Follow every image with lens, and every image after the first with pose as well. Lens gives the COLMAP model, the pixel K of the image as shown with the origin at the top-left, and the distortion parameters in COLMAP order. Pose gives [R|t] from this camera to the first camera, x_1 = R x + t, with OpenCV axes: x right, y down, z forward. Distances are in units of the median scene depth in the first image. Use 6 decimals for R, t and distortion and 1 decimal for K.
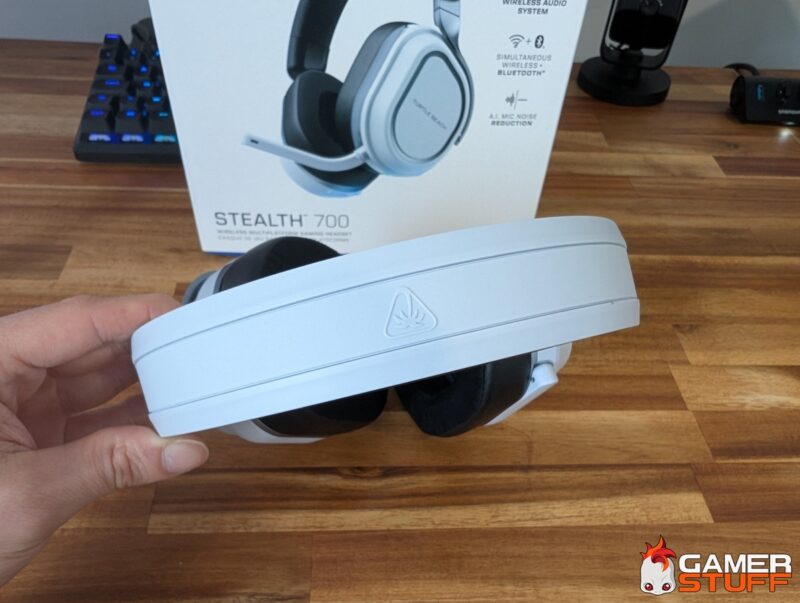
lens RADIAL K [[649.3, 0, 392.1], [0, 649.3, 417.6], [0, 0, 1]] dist [0.001782, 0.016444]
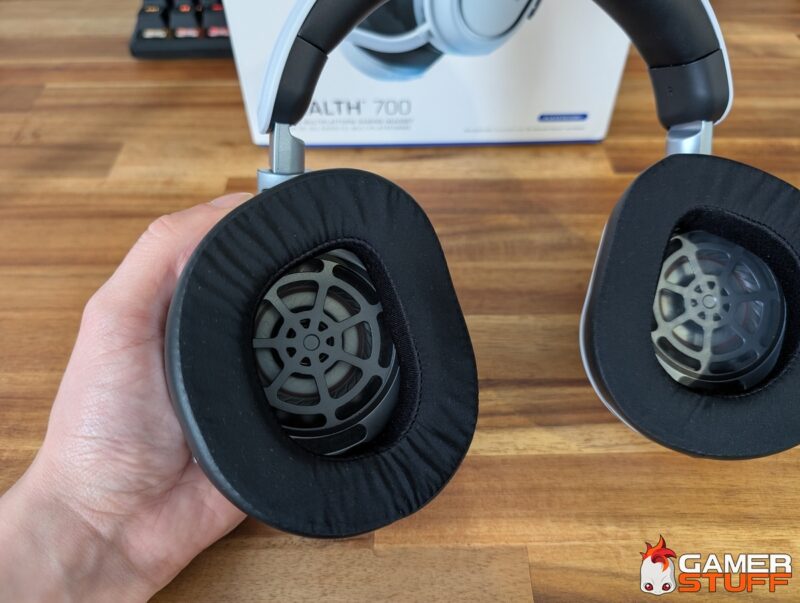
lens RADIAL K [[610.9, 0, 402.6], [0, 610.9, 302.5], [0, 0, 1]] dist [-0.034400, 0.016659]
pose [[0.997850, -0.007313, -0.065128, -0.029767], [0.006696, 0.999931, -0.009679, -0.020976], [0.065195, 0.009222, 0.997830, 0.174886]]
